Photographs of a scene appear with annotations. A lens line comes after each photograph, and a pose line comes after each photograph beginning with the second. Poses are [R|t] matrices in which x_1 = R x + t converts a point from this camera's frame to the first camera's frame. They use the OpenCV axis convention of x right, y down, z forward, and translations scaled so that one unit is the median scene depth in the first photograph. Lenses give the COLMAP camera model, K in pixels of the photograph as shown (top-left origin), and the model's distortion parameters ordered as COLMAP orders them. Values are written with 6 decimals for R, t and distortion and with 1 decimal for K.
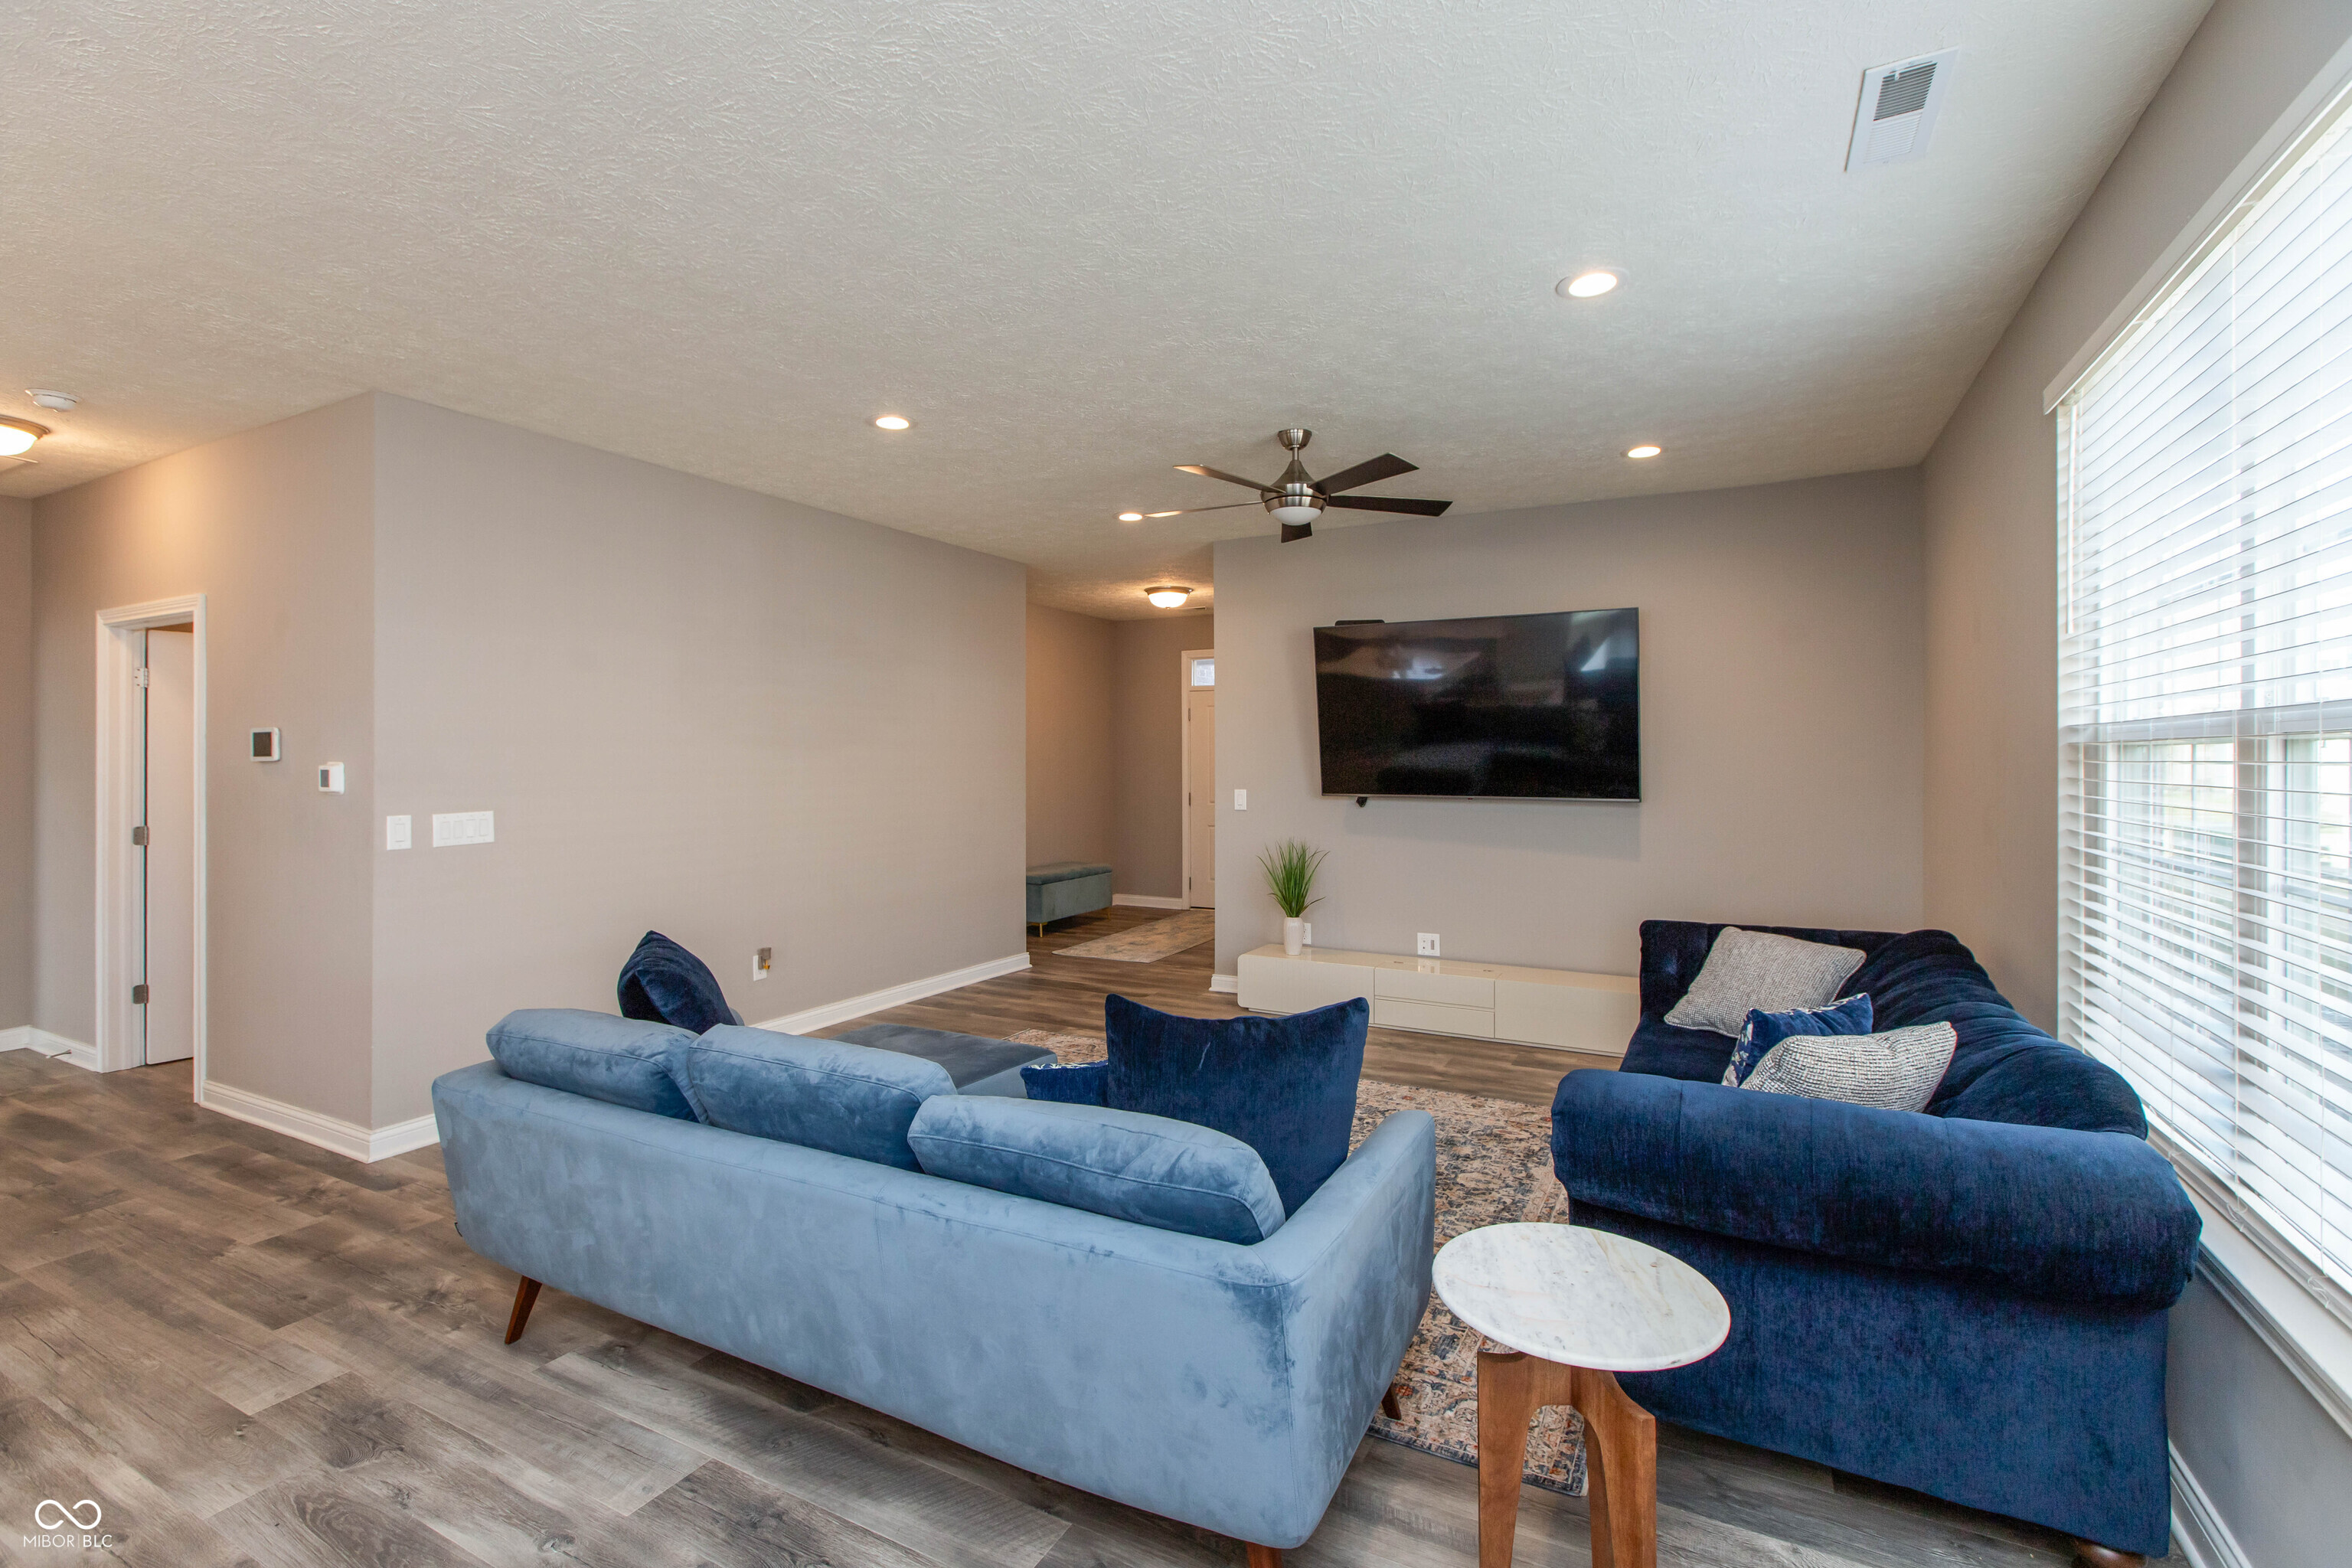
lens RADIAL K [[1059.1, 0, 1168.6], [0, 1059.1, 759.4], [0, 0, 1]] dist [-0.001231, 0.000624]
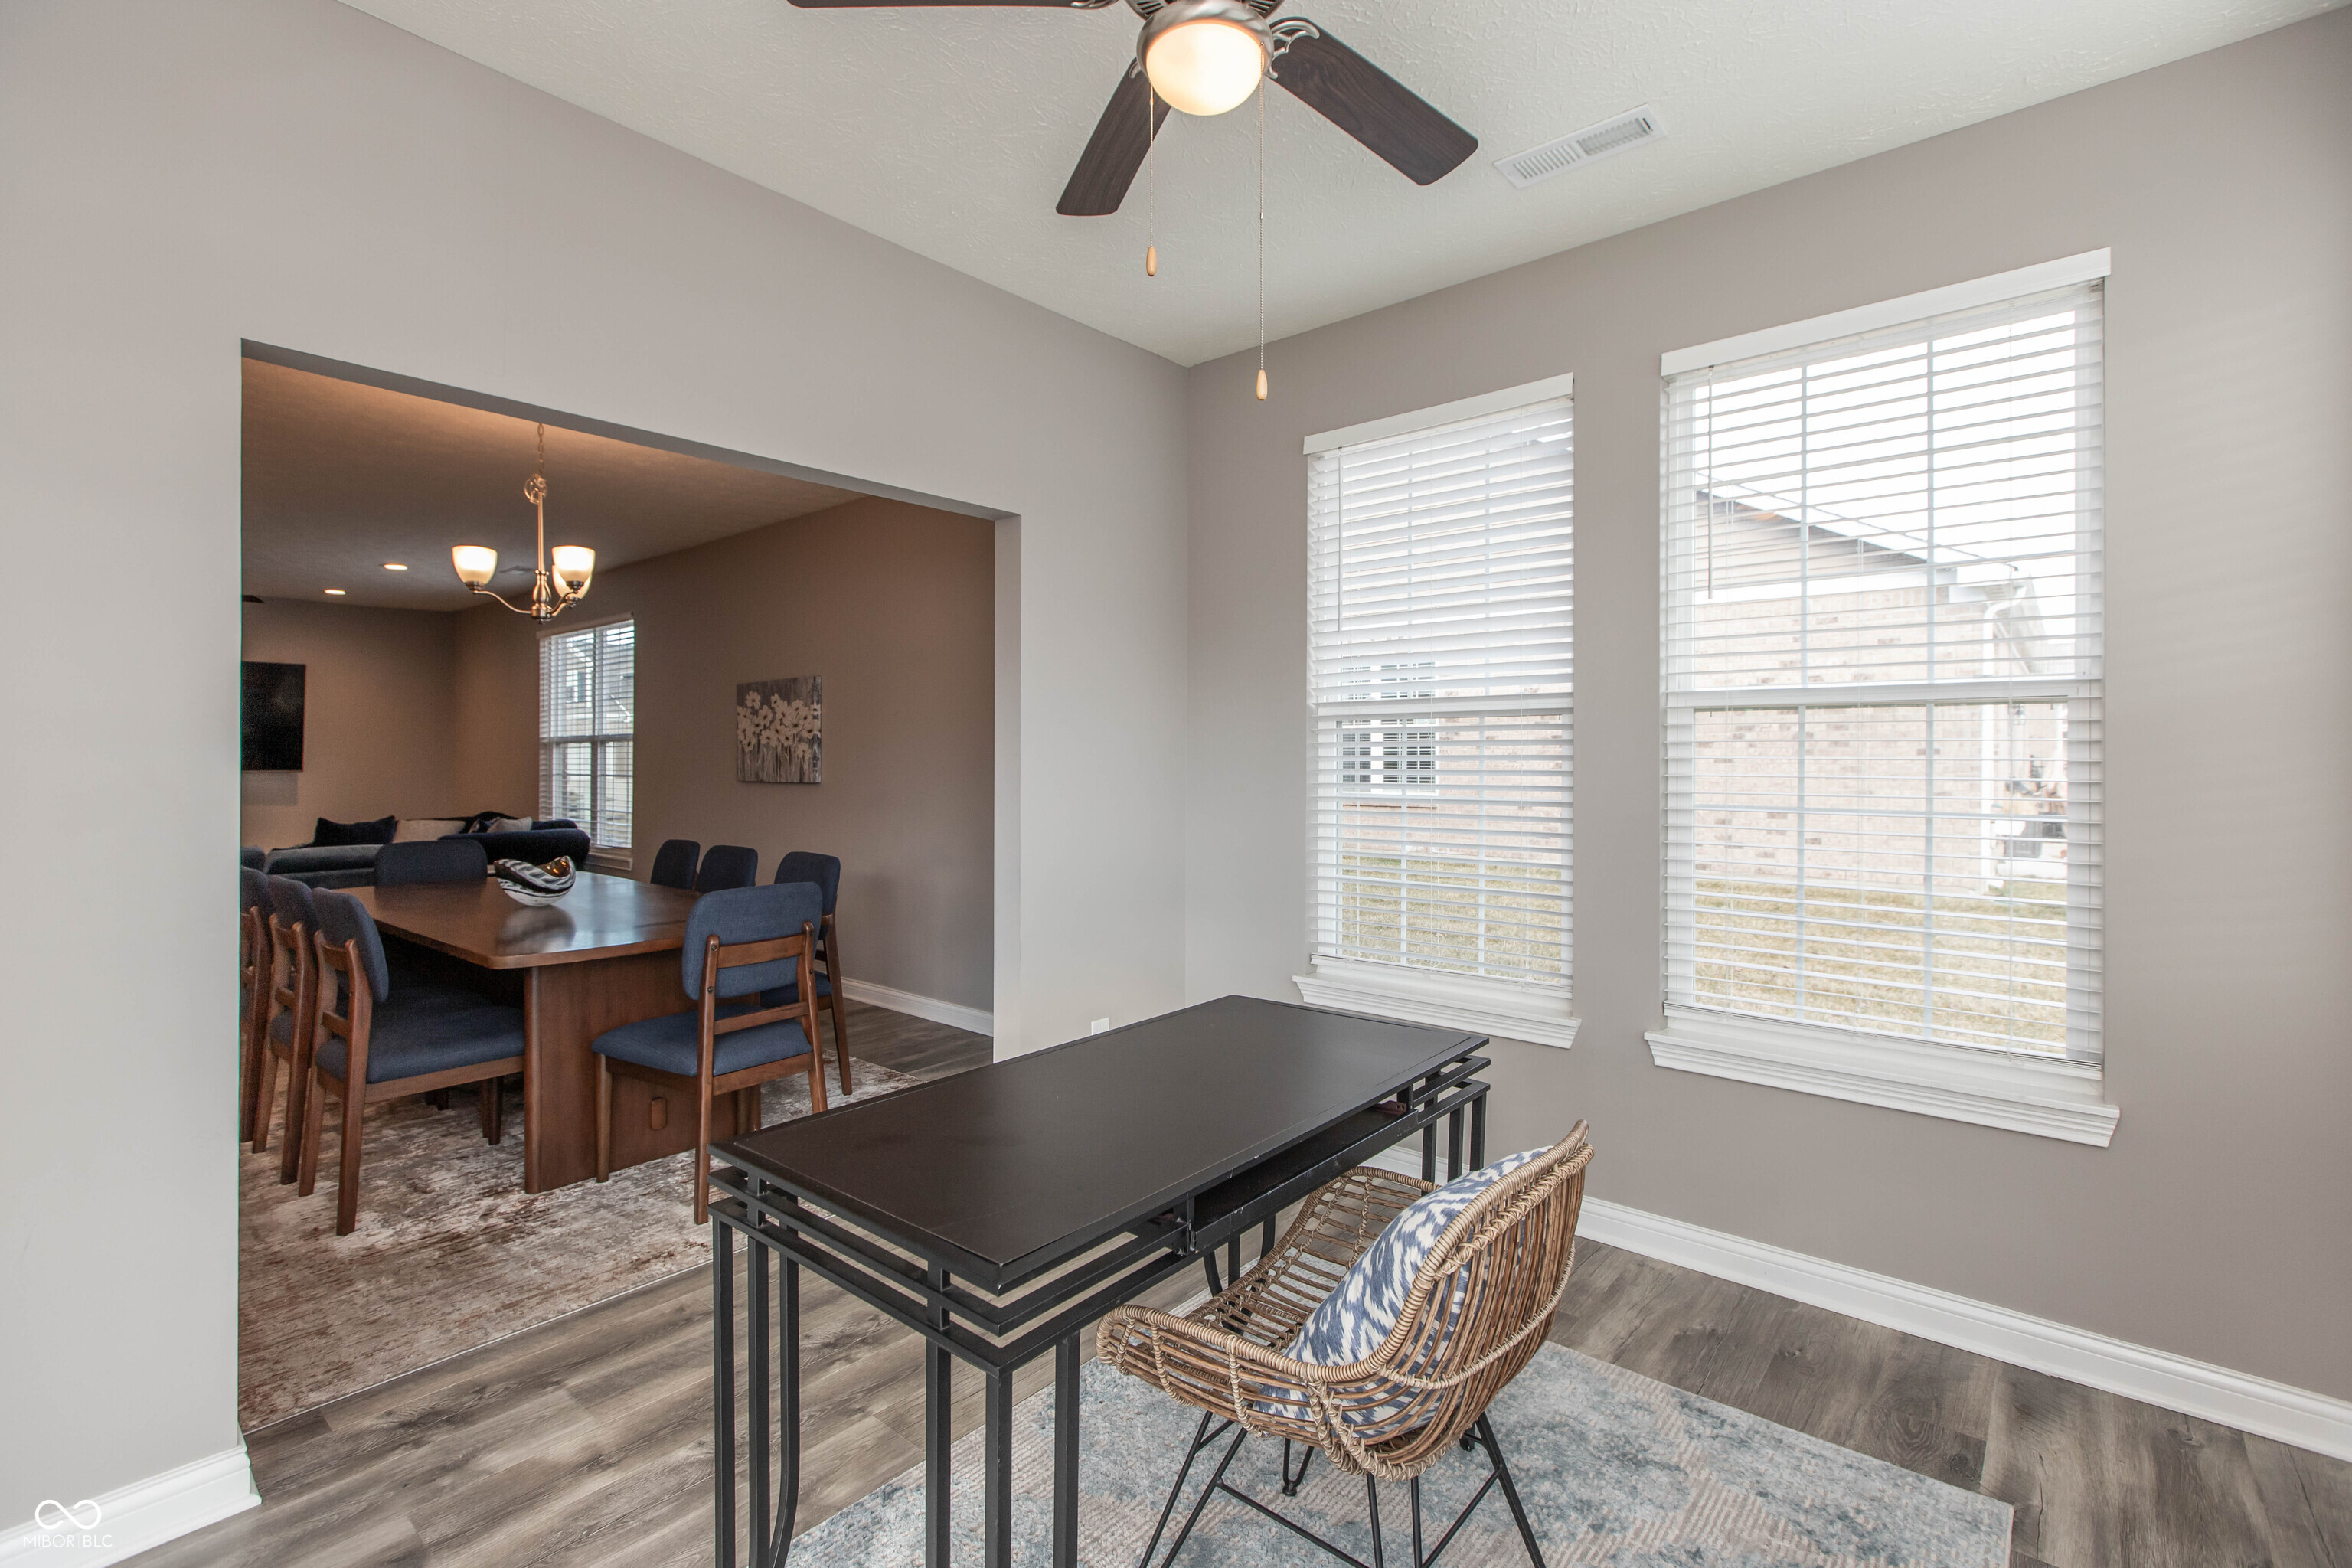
lens RADIAL K [[1059.1, 0, 1168.6], [0, 1059.1, 759.4], [0, 0, 1]] dist [-0.001231, 0.000624]
pose [[0.215061, -0.001321, 0.976600, -1.196871], [0.003038, 0.999995, 0.000684, 0.024786], [-0.976596, 0.002820, 0.215064, -0.990743]]
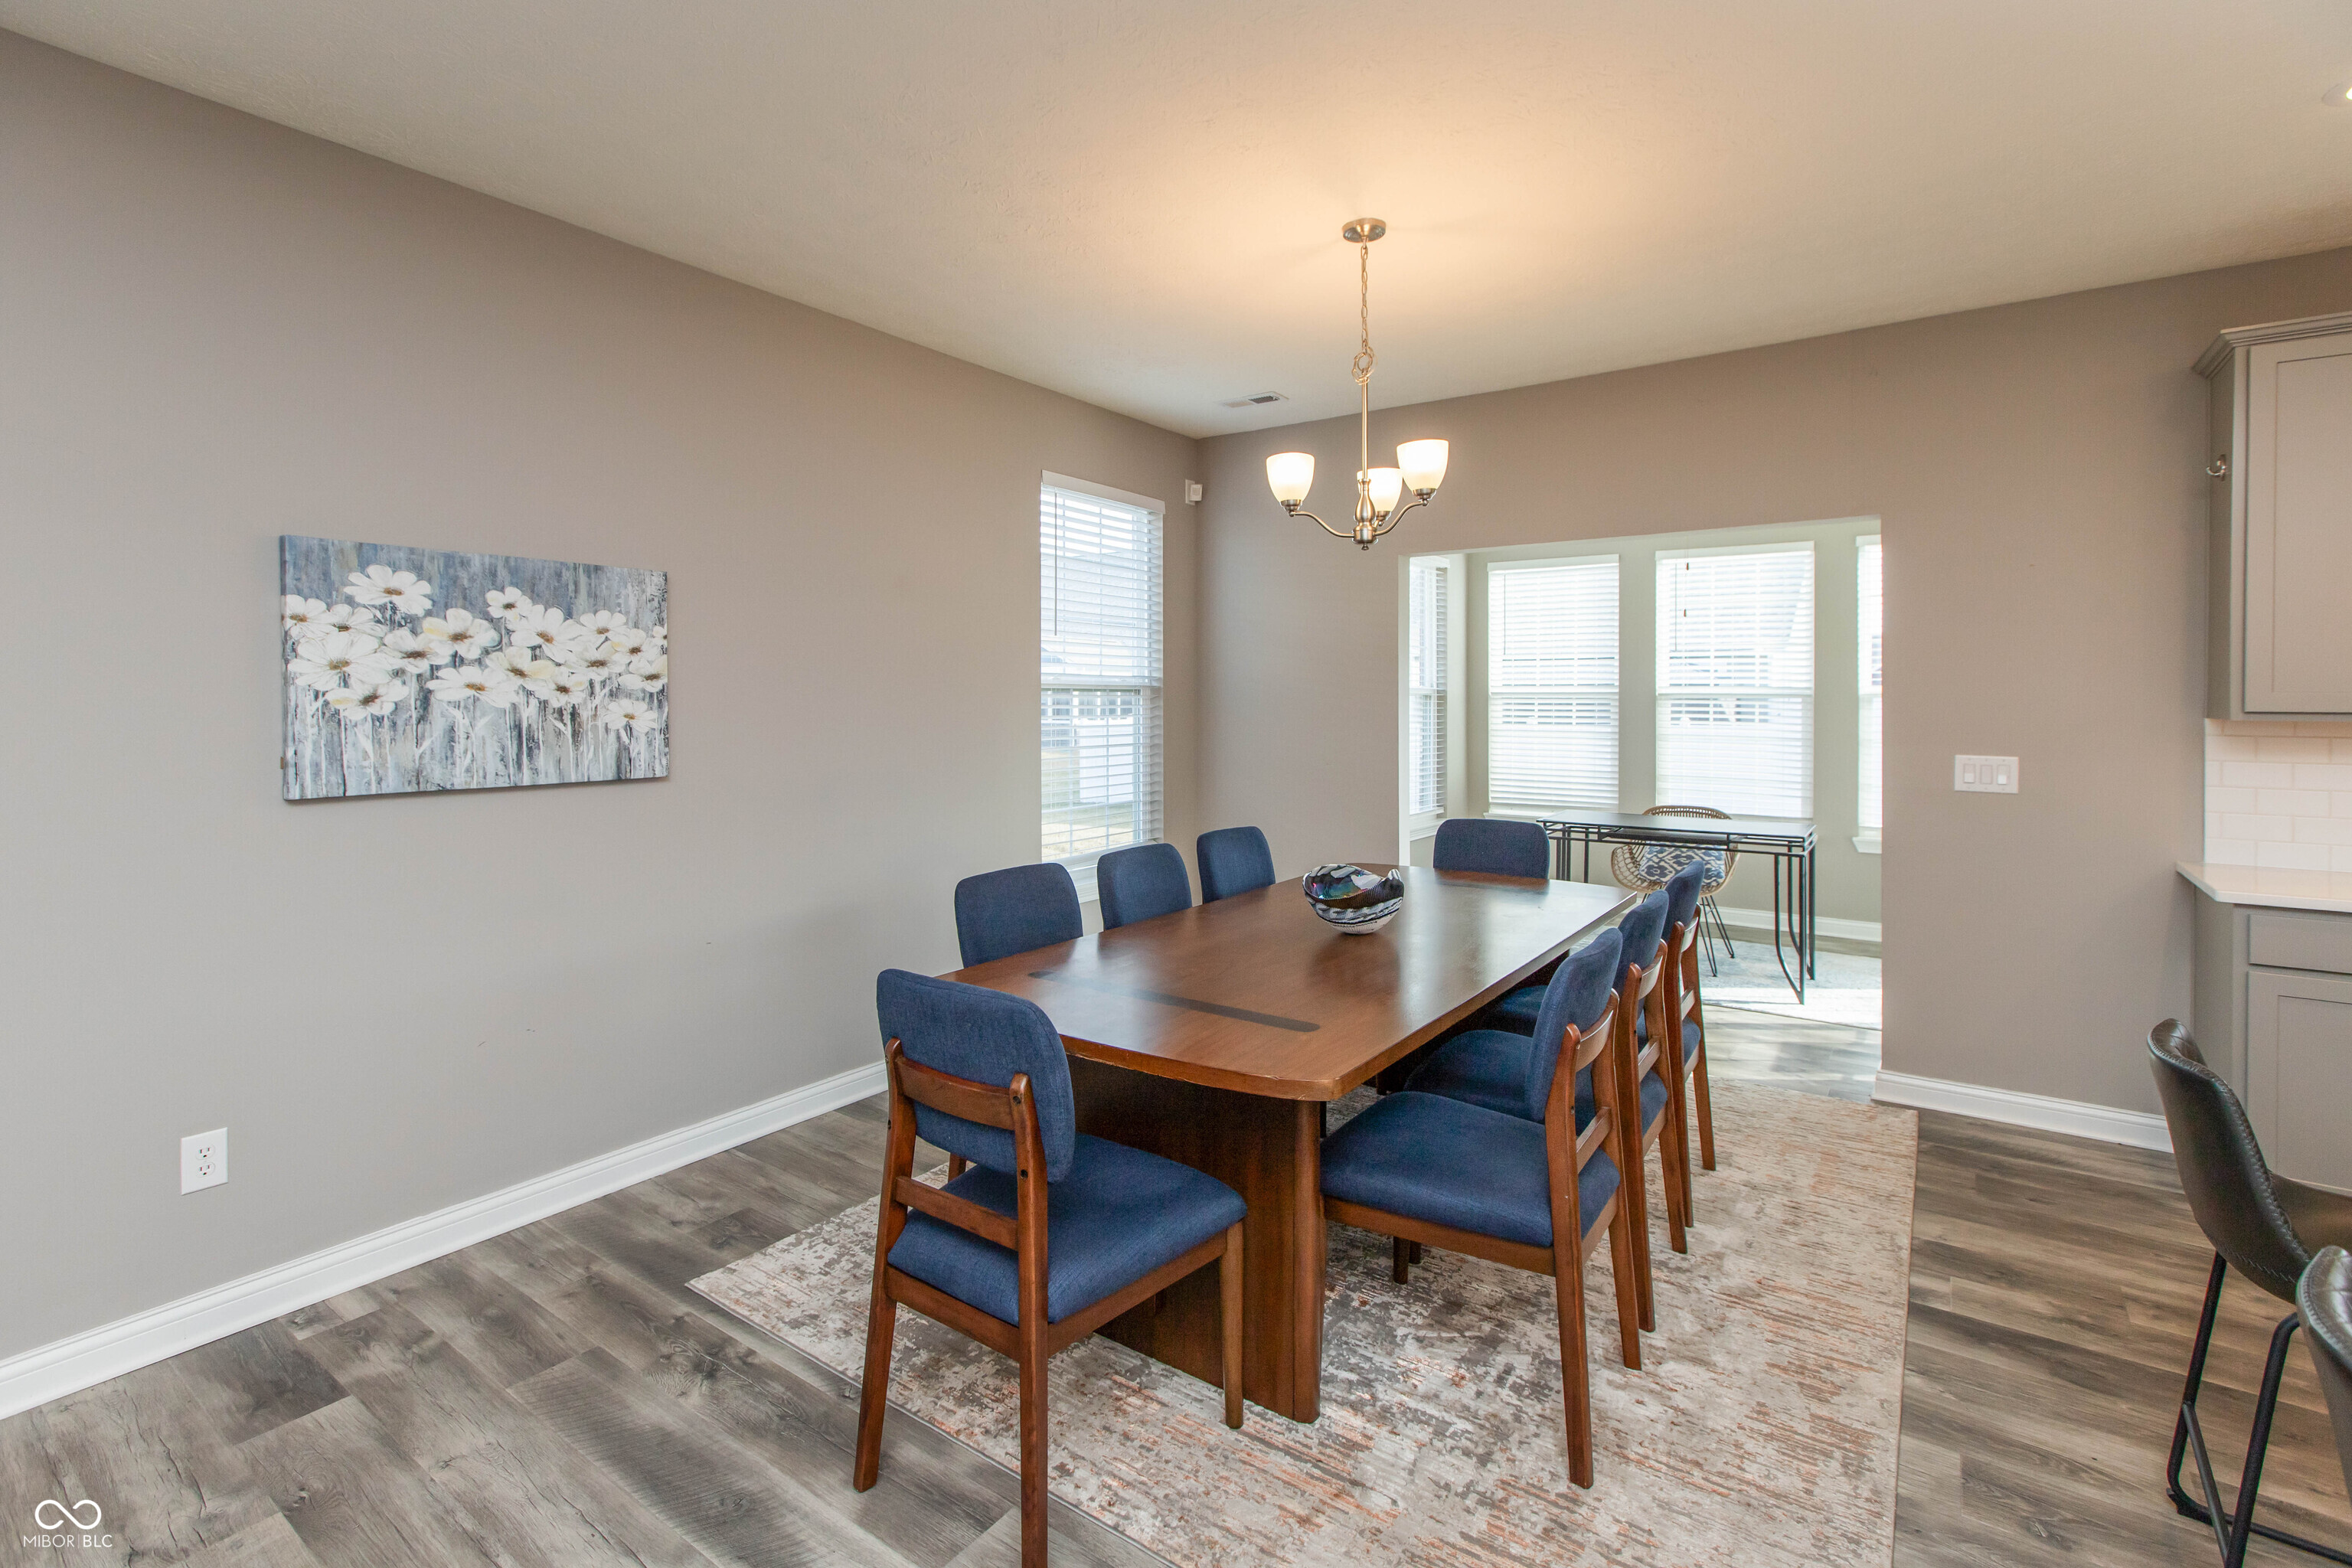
lens RADIAL K [[1074.1, 0, 1157.5], [0, 1074.1, 706.9], [0, 0, 1]] dist [-0.001066, 0.000217]
pose [[-0.990522, -0.000313, 0.137356, -0.376191], [0.000648, 0.999976, 0.006948, 0.002610], [-0.137355, 0.006972, -0.990497, 0.440650]]
